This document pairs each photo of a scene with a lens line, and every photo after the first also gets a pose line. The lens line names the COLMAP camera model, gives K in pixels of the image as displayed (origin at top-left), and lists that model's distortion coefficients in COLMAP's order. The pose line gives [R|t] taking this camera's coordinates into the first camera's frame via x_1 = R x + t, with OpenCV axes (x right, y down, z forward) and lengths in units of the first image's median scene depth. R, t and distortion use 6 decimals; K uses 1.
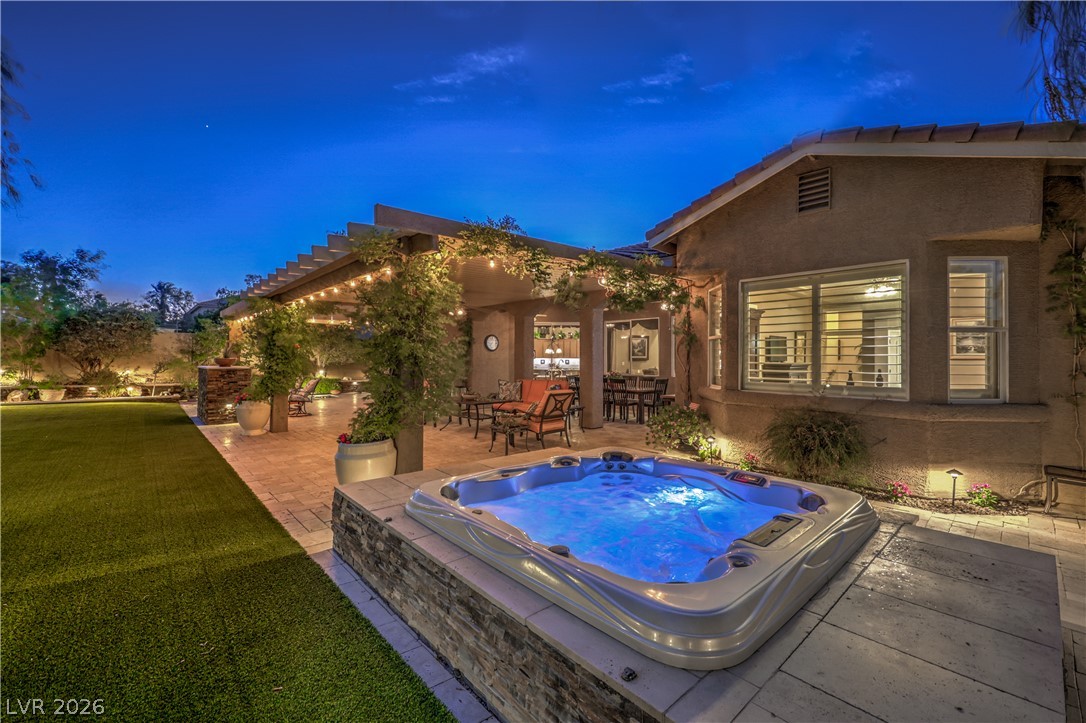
lens RADIAL K [[446.7, 0, 543.1], [0, 446.7, 355.8], [0, 0, 1]] dist [0.001312, 0.000076]
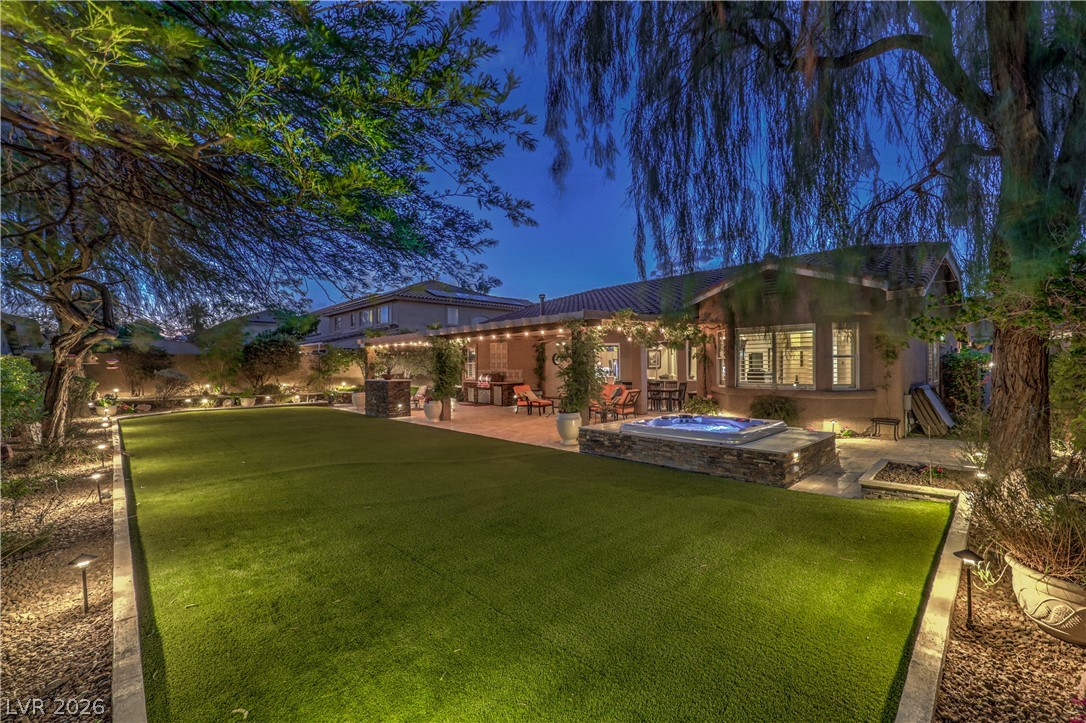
lens RADIAL K [[446.7, 0, 542.9], [0, 446.7, 368.4], [0, 0, 1]] dist [0.001312, 0.000076]
pose [[0.999436, -0.018727, 0.027883, -0.372284], [0.018308, 0.999717, 0.015208, -0.040046], [-0.028160, -0.014689, 0.999495, -0.756094]]
